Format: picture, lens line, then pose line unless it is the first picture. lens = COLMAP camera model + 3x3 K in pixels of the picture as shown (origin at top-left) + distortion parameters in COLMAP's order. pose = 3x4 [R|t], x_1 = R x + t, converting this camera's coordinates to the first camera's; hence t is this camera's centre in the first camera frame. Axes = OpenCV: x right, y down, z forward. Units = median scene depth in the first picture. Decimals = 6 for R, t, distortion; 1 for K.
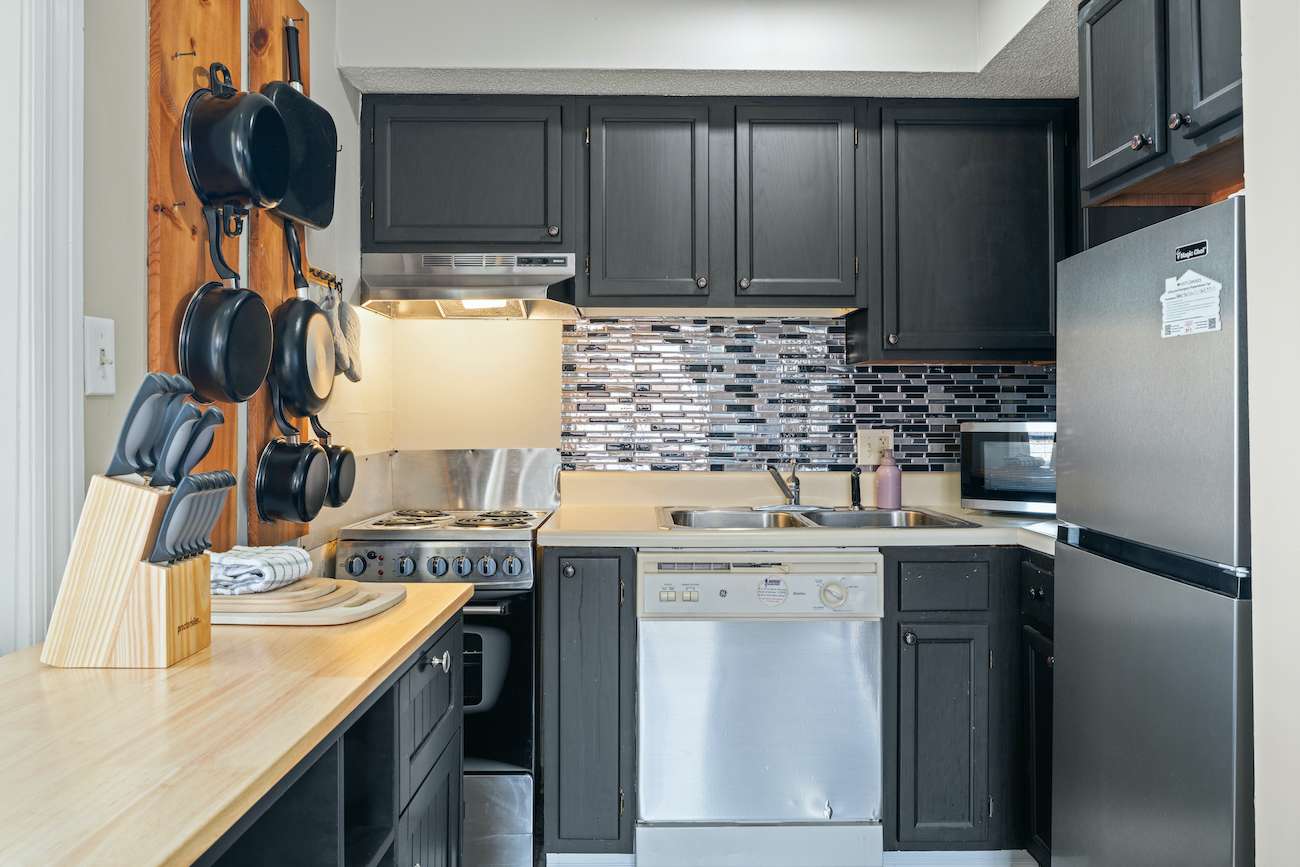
lens RADIAL K [[921.3, 0, 650.0], [0, 921.3, 433.5], [0, 0, 1]] dist [-0.000397, -0.000457]
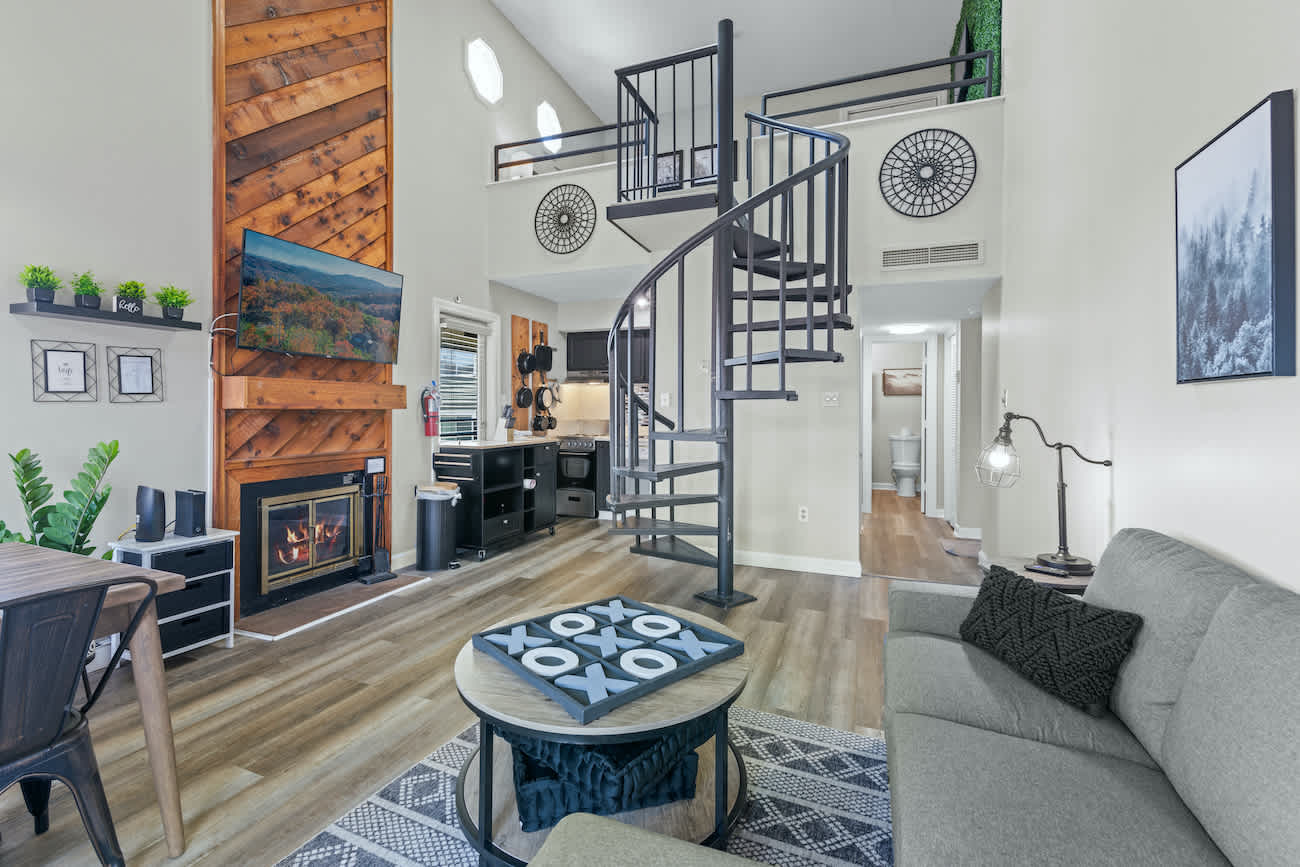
lens RADIAL K [[564.5, 0, 650.0], [0, 564.5, 433.5], [0, 0, 1]] dist [0.000001, -0.000002]
pose [[0.935655, 0.010887, -0.352748, 1.230959], [-0.005131, 0.999838, 0.017248, 0.048988], [0.352878, -0.014329, 0.935560, -1.641359]]
